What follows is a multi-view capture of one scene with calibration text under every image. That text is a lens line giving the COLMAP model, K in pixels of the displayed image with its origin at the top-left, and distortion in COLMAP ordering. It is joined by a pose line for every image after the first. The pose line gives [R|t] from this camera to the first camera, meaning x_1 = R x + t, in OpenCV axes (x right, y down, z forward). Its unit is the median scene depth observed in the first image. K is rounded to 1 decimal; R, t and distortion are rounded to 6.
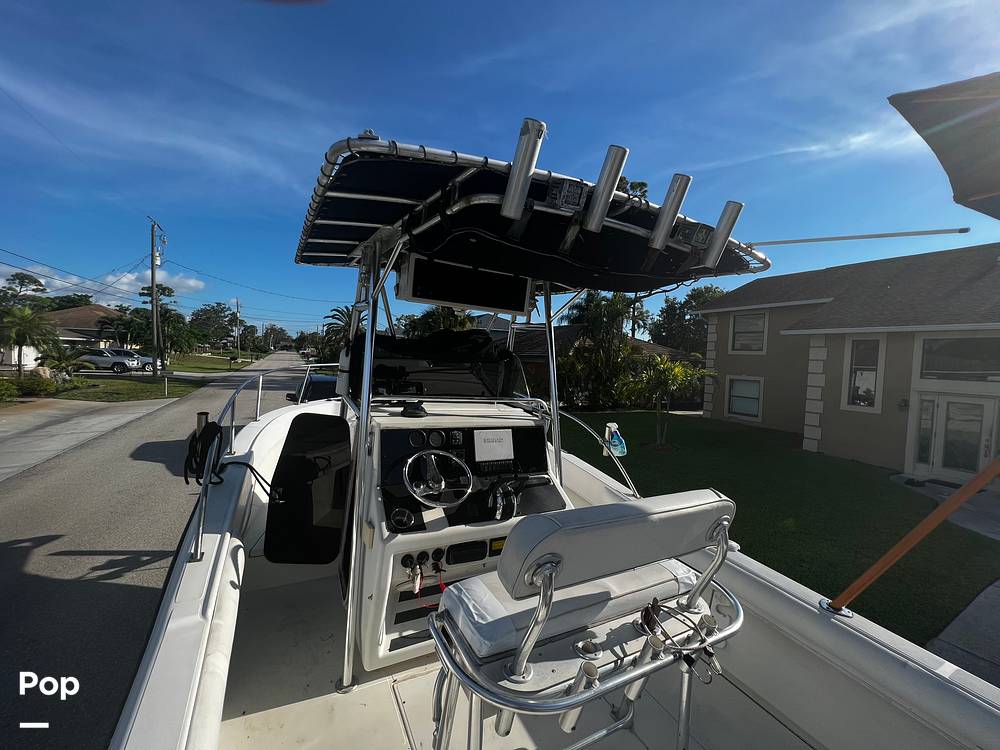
lens RADIAL K [[398.1, 0, 500.0], [0, 398.1, 375.0], [0, 0, 1]] dist [-0.000253, -0.000026]
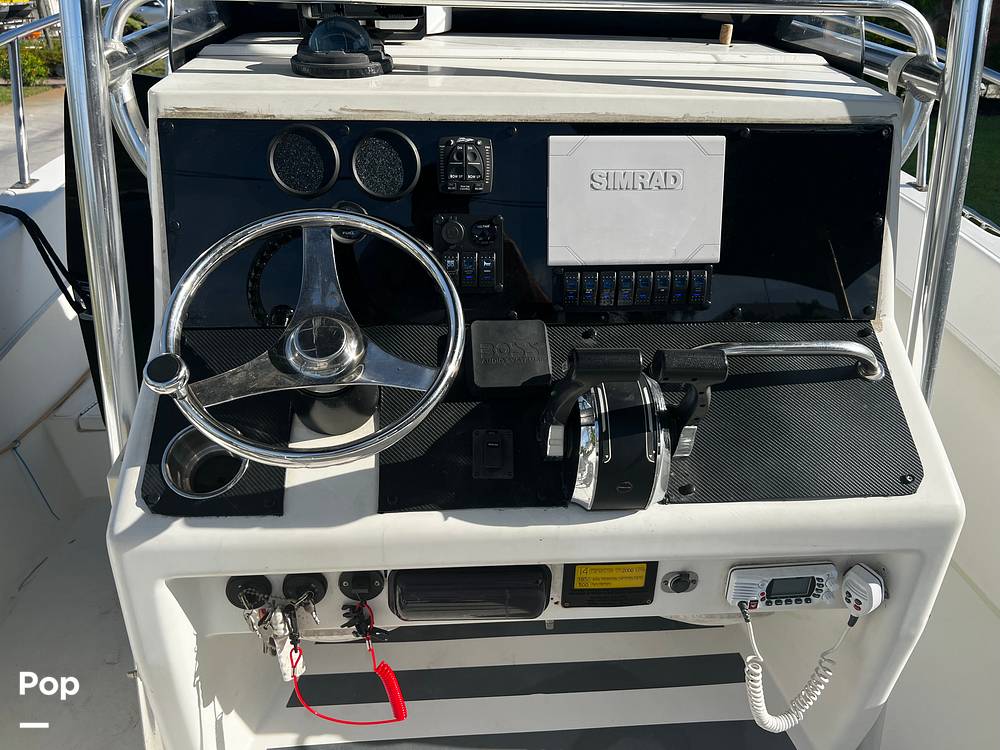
lens RADIAL K [[771.3, 0, 500.0], [0, 771.3, 375.0], [0, 0, 1]] dist [0.006458, 0.003501]
pose [[0.911958, 0.140533, -0.385465, 0.108697], [0.029600, 0.914524, 0.403447, 0.084085], [0.409215, -0.379337, 0.829847, 0.558806]]
